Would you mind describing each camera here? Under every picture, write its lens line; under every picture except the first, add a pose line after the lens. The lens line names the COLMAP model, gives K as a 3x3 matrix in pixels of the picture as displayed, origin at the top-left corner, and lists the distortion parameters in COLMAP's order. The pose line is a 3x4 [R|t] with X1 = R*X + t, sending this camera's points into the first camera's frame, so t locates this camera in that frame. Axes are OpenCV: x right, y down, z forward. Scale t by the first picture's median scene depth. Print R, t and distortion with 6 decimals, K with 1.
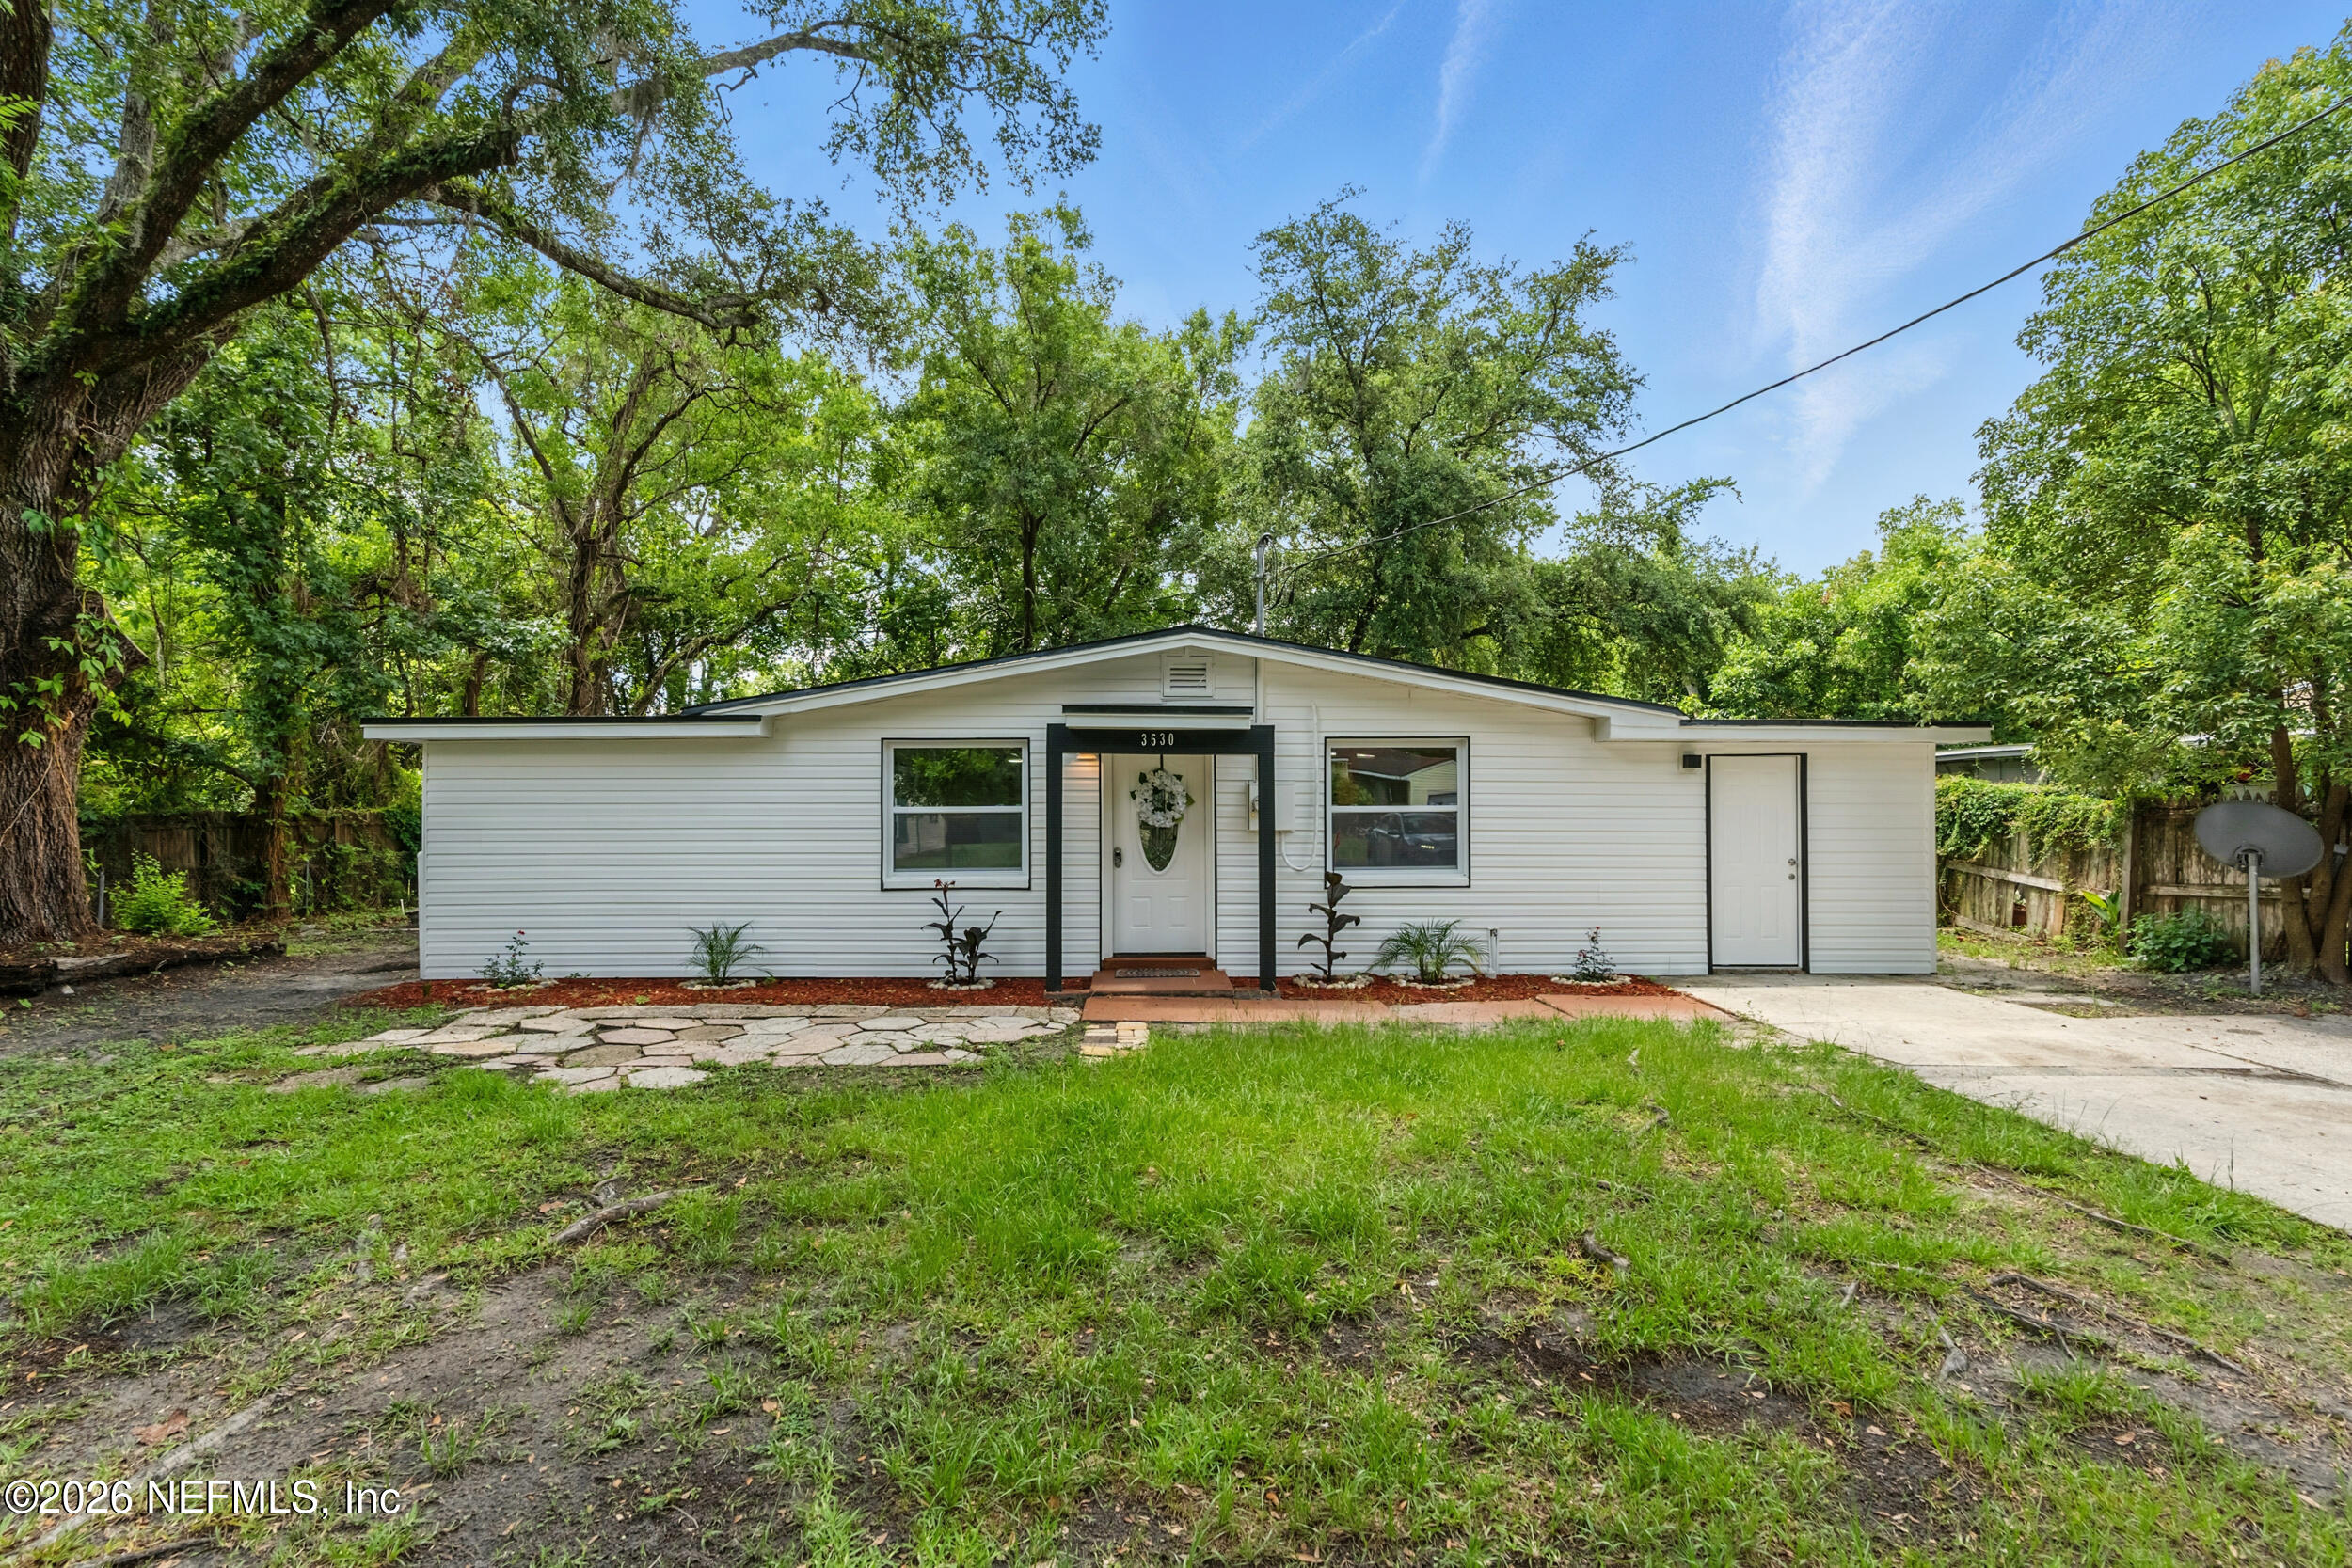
lens RADIAL K [[1088.3, 0, 1162.4], [0, 1088.3, 789.8], [0, 0, 1]] dist [-0.008146, 0.002865]
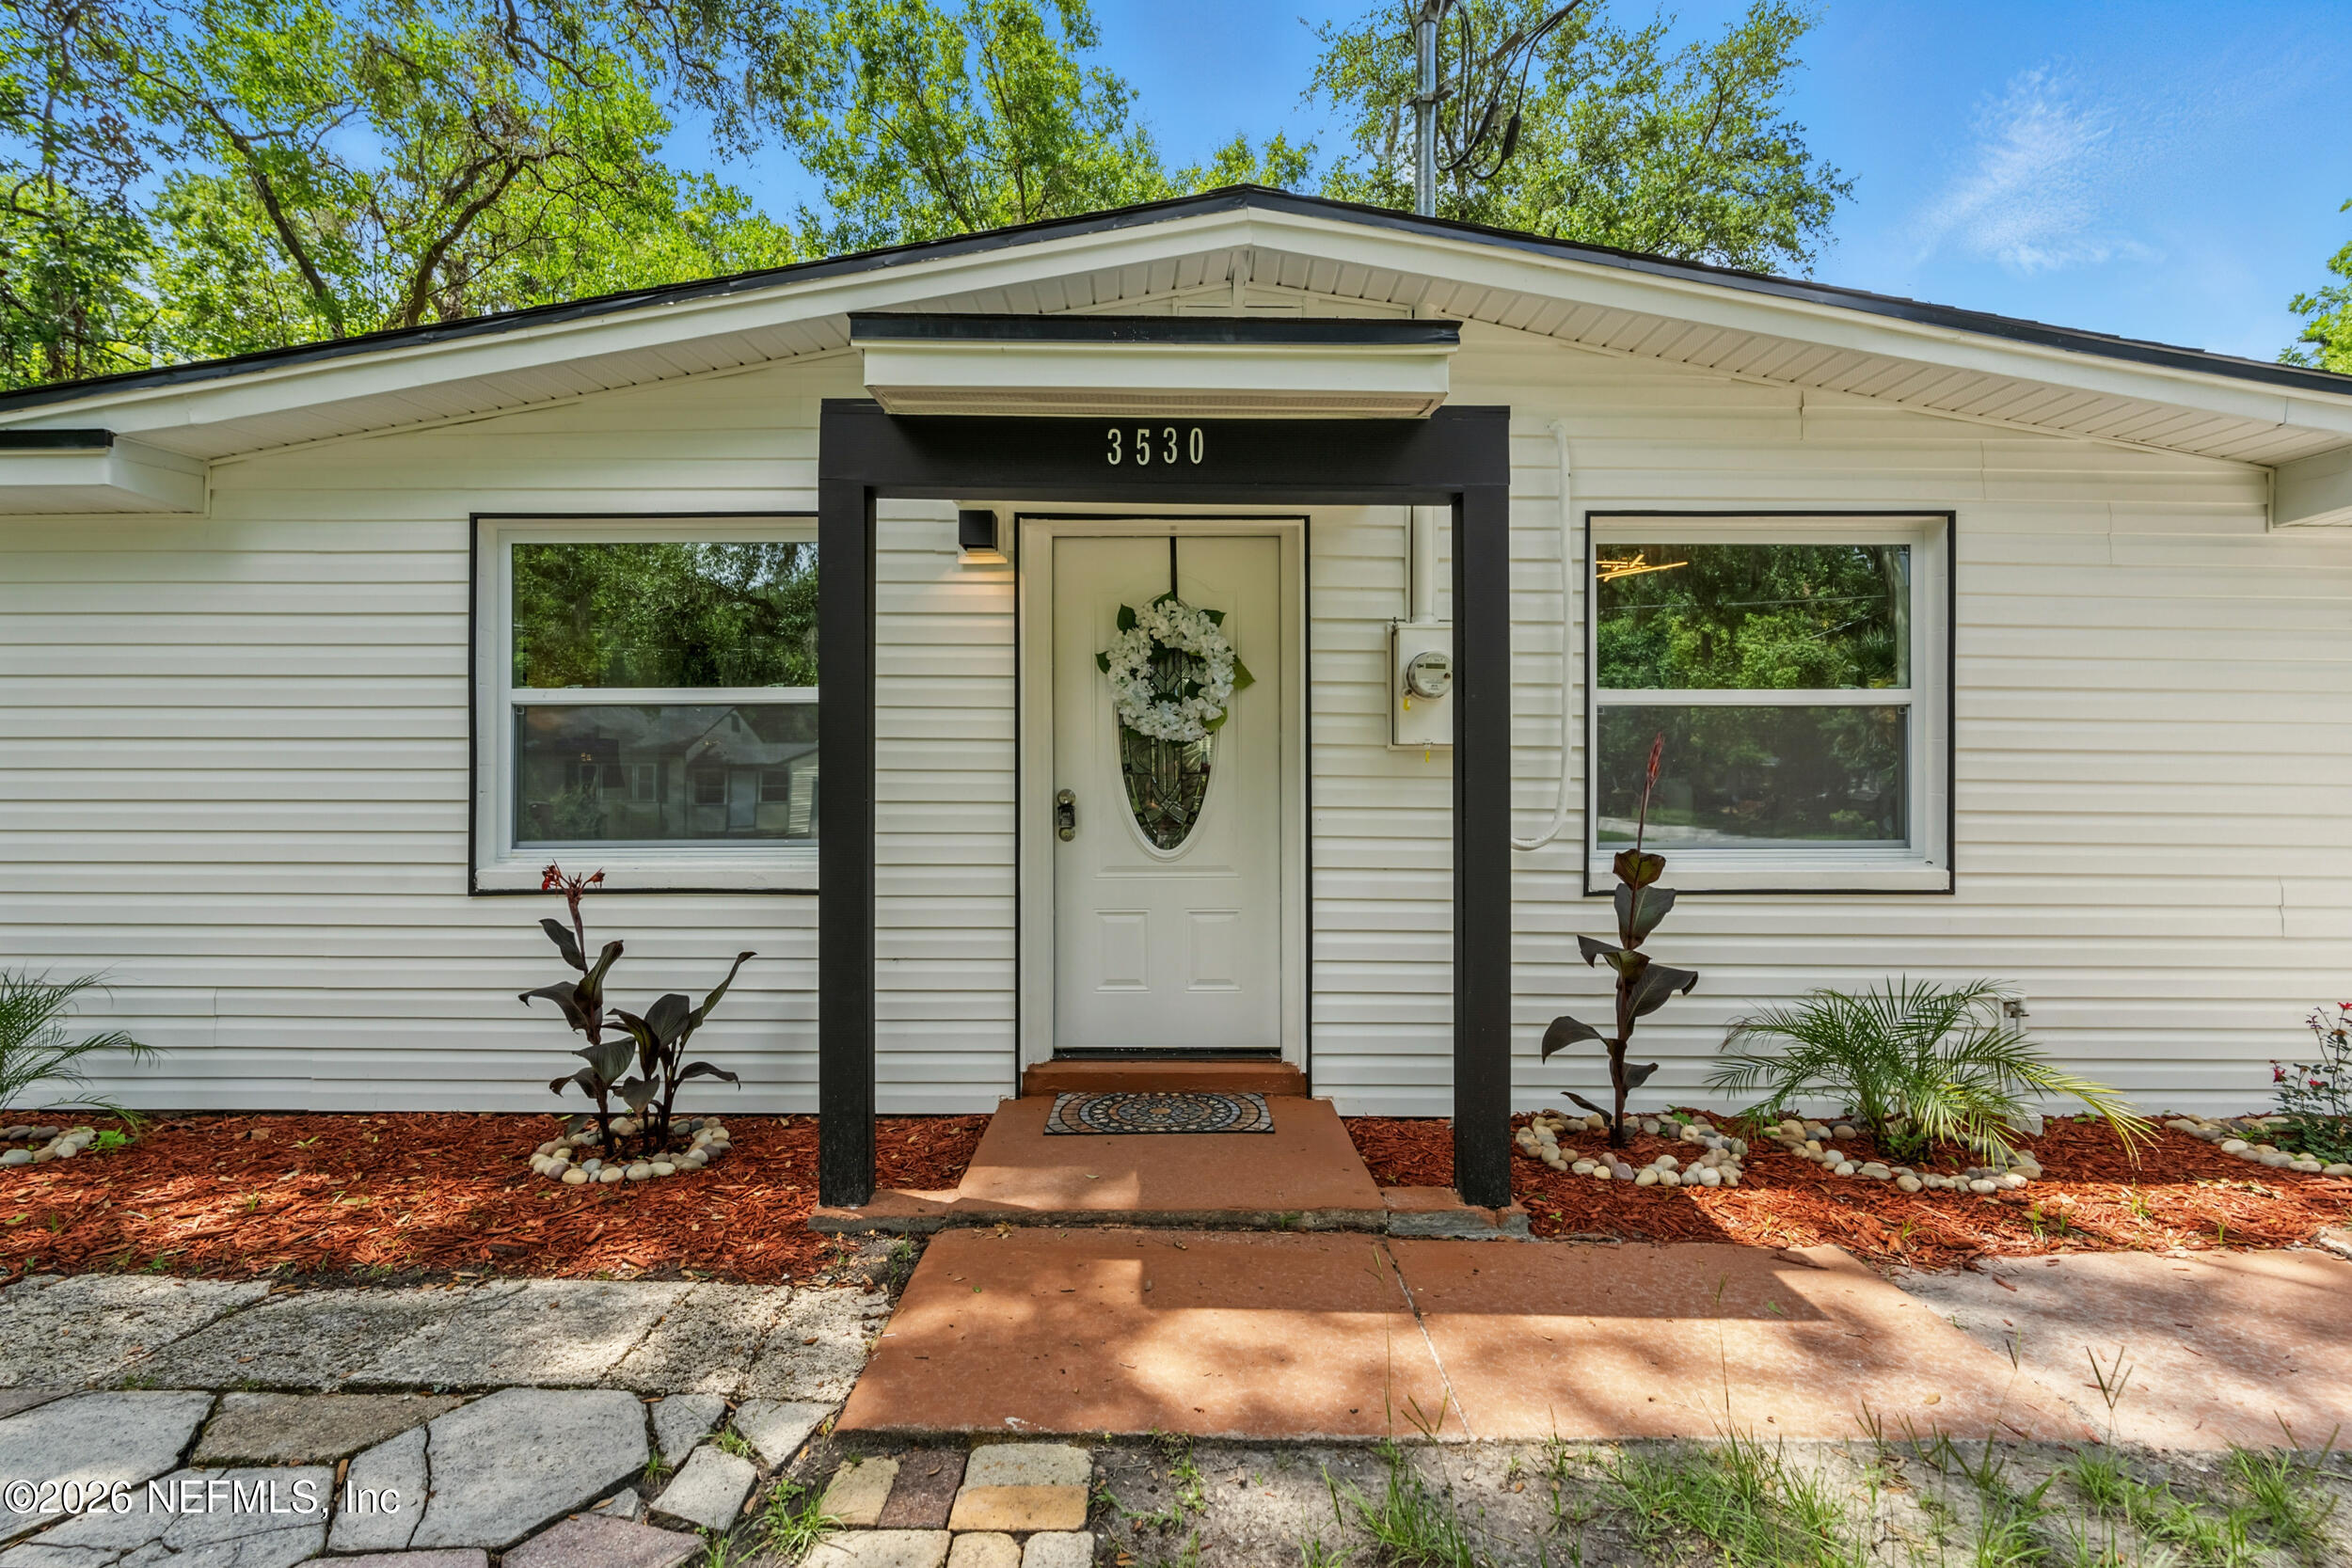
lens RADIAL K [[1088.3, 0, 1166.3], [0, 1088.3, 794.9], [0, 0, 1]] dist [-0.008146, 0.002865]
pose [[0.999758, 0.003181, -0.021745, 0.005945], [-0.002825, 0.999862, 0.016359, 0.049219], [0.021794, -0.016294, 0.999630, 0.608958]]
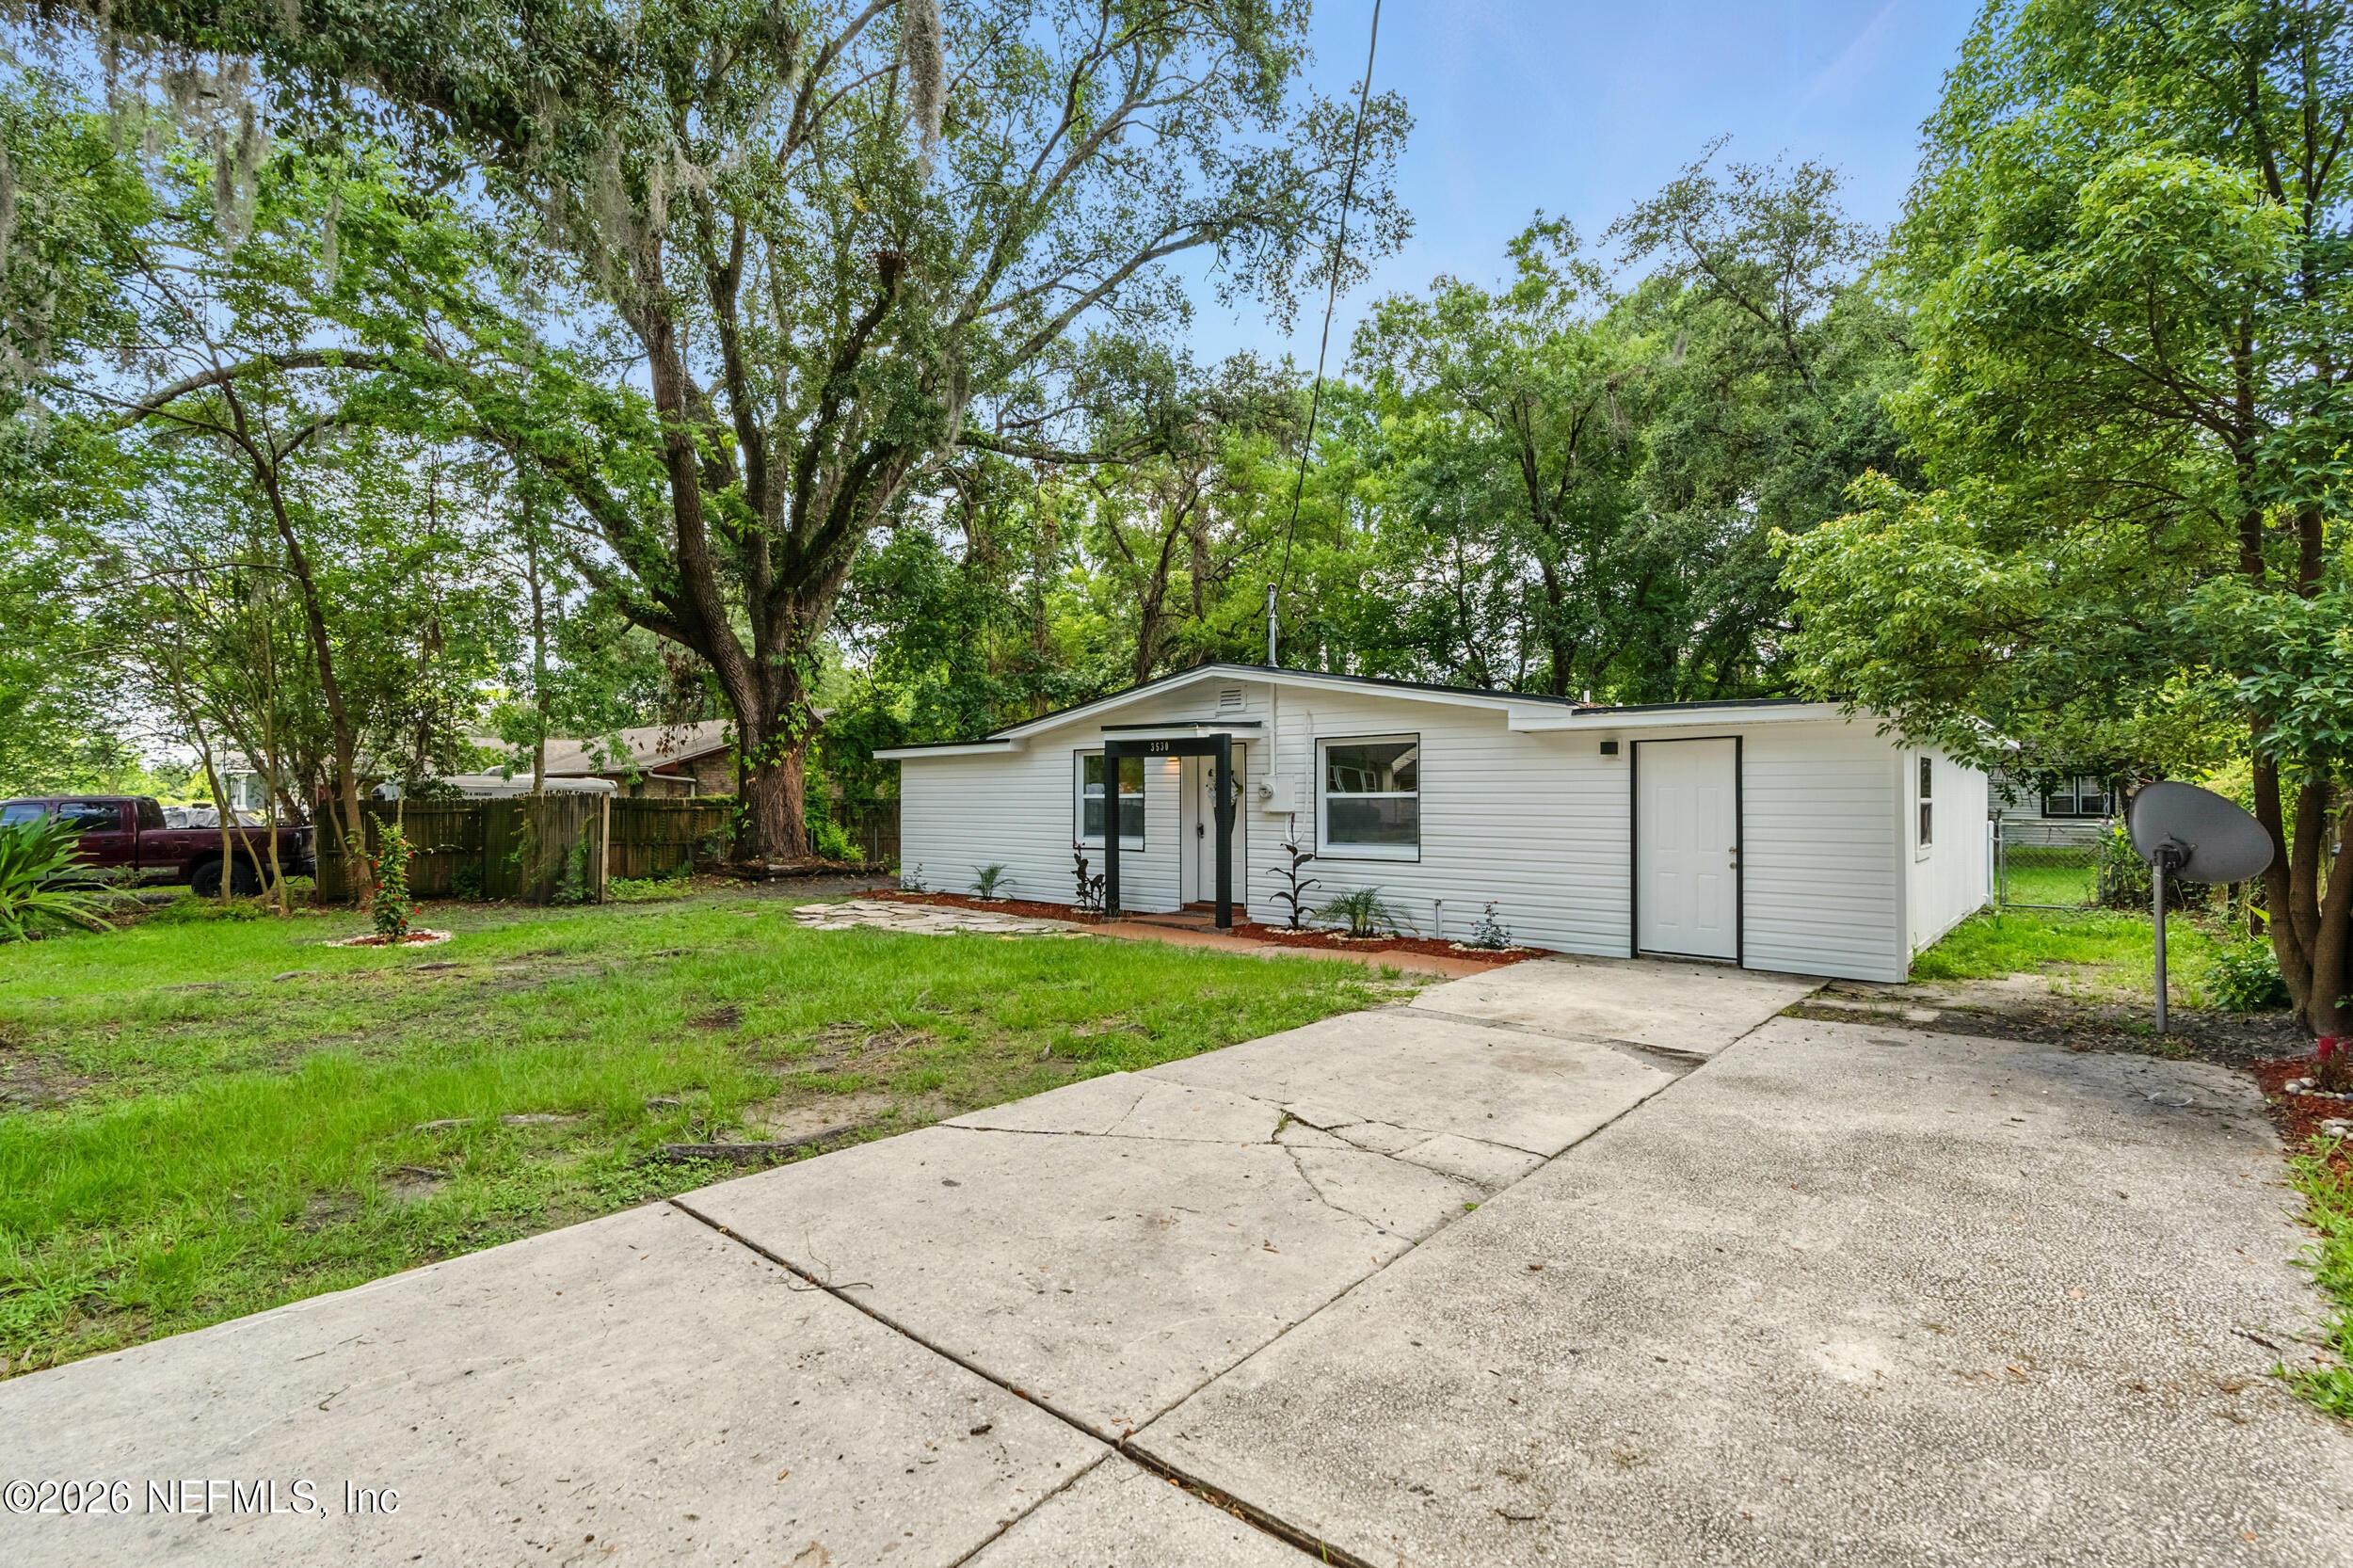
lens RADIAL K [[1088.9, 0, 1156.6], [0, 1088.9, 792.4], [0, 0, 1]] dist [-0.008146, 0.002865]
pose [[0.726931, -0.003781, -0.686700, 0.888389], [0.005589, 0.999984, 0.000410, 0.013081], [0.686688, -0.004136, 0.726940, -0.038743]]
